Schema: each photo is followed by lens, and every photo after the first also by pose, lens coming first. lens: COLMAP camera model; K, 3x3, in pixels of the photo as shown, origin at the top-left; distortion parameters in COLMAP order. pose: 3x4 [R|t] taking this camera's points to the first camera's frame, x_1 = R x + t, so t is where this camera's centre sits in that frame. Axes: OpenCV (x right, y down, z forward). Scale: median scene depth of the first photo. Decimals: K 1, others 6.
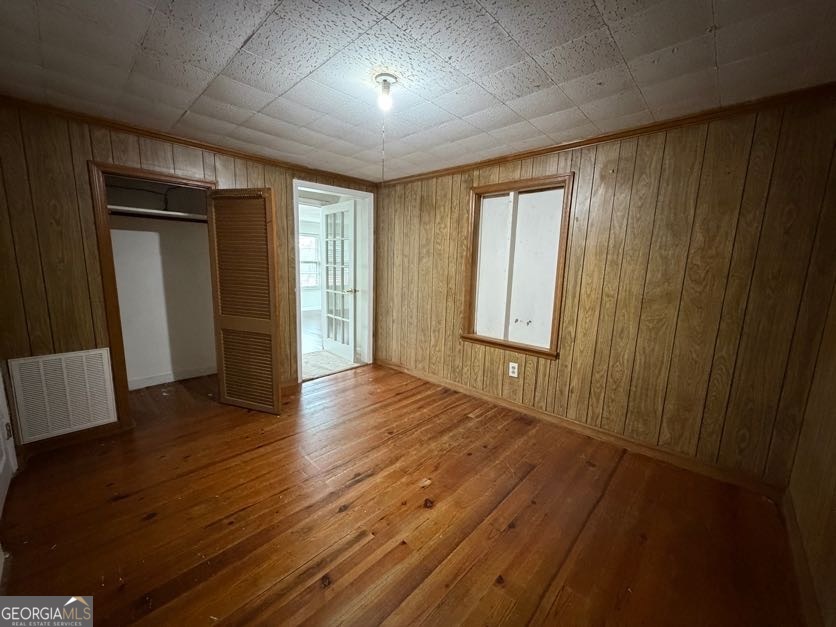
lens RADIAL K [[331.0, 0, 414.8], [0, 331.0, 314.0], [0, 0, 1]] dist [-0.000770, -0.000212]
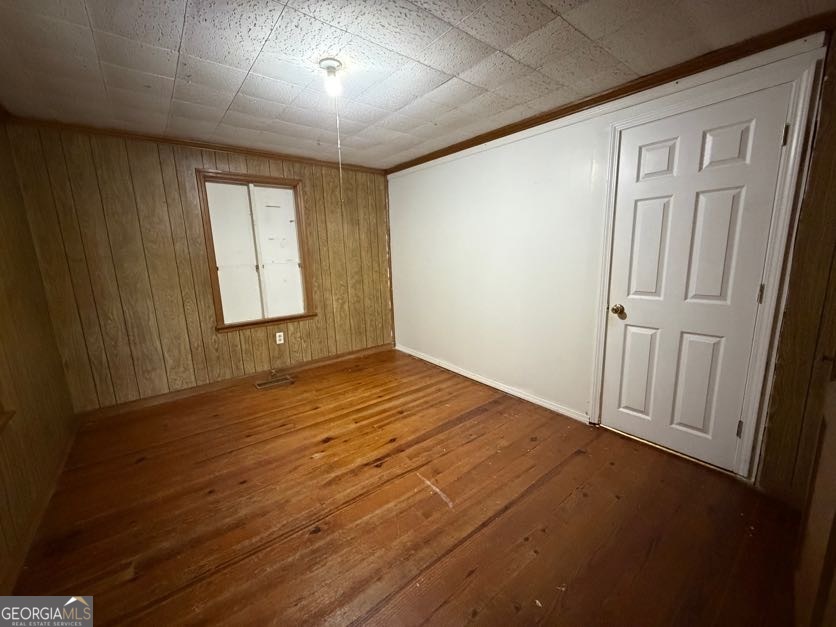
lens RADIAL K [[331.0, 0, 414.8], [0, 331.0, 314.0], [0, 0, 1]] dist [-0.000770, -0.000212]
pose [[-0.989140, -0.027750, 0.144332, -0.431533], [0.023801, 0.938808, 0.343617, -0.286505], [-0.145035, 0.343321, -0.927952, 1.839089]]
